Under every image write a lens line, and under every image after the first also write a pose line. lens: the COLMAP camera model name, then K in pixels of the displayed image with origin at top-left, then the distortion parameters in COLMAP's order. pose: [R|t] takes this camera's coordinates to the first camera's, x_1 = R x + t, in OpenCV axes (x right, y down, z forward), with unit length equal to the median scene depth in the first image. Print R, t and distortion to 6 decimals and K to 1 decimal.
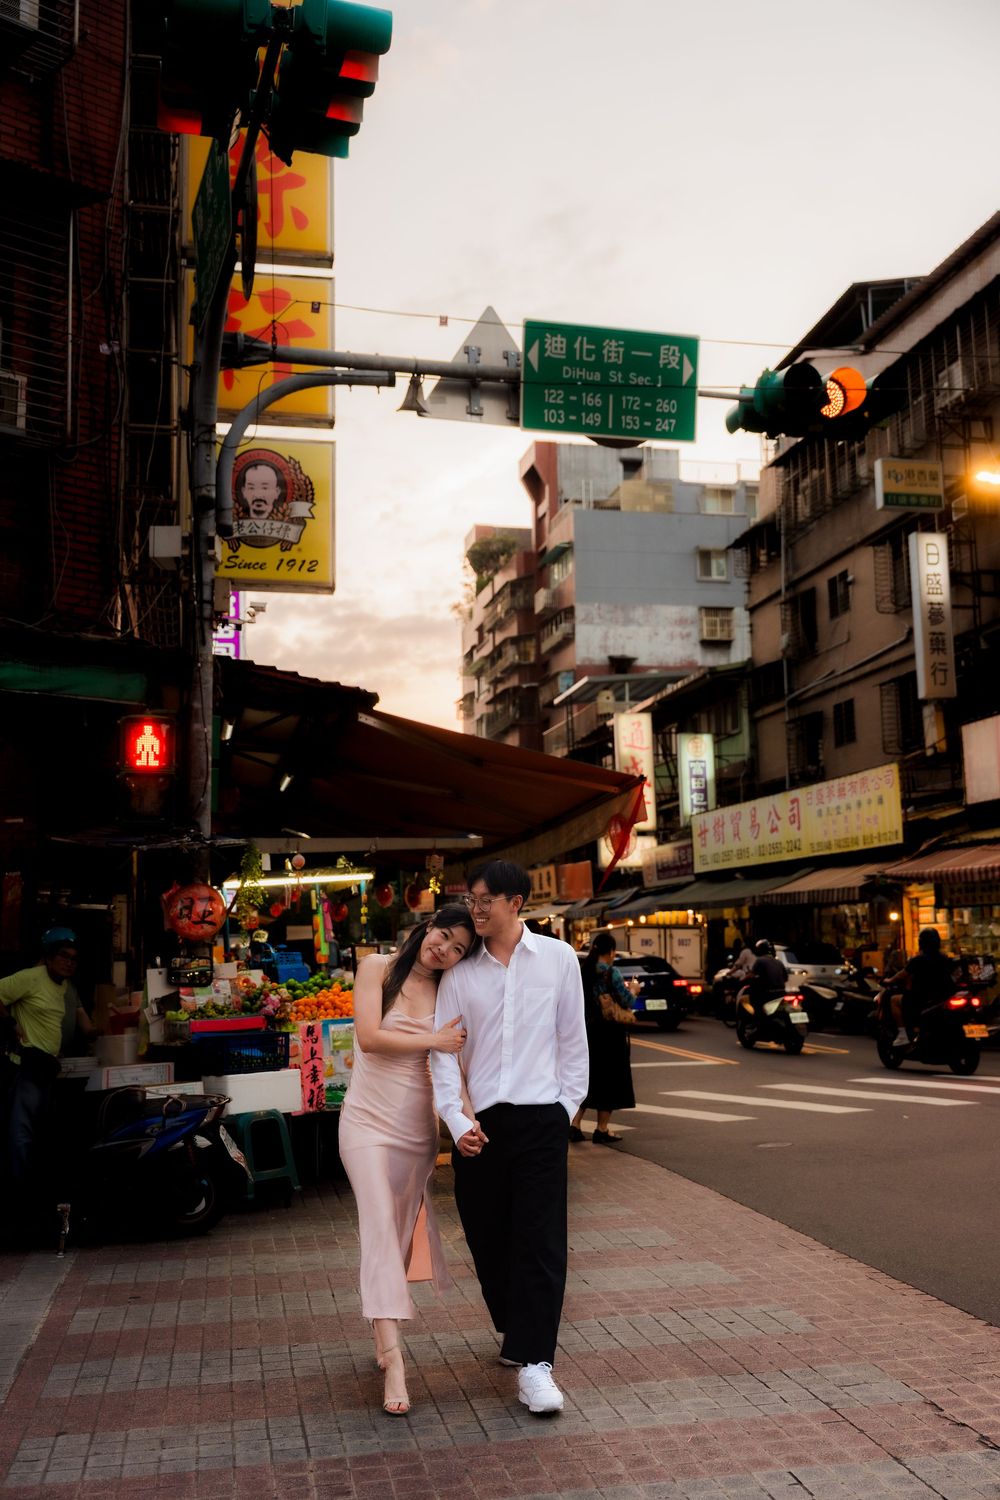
lens RADIAL K [[1436.5, 0, 508.0], [0, 1436.5, 755.1], [0, 0, 1]] dist [0.010009, 0.000000]
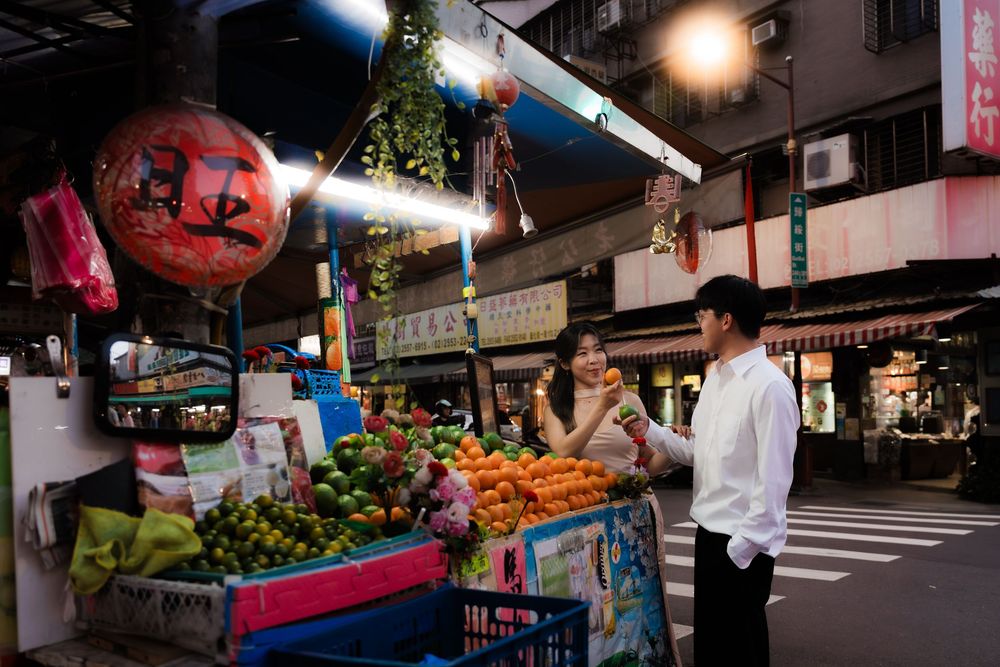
lens RADIAL K [[835.3, 0, 502.4], [0, 835.3, 359.3], [0, 0, 1]] dist [0.001874, 0.009197]
pose [[0.932804, 0.038913, 0.358276, -0.192014], [-0.061889, 0.996681, 0.052882, 0.114167], [-0.355029, -0.071502, 0.932117, 0.713242]]
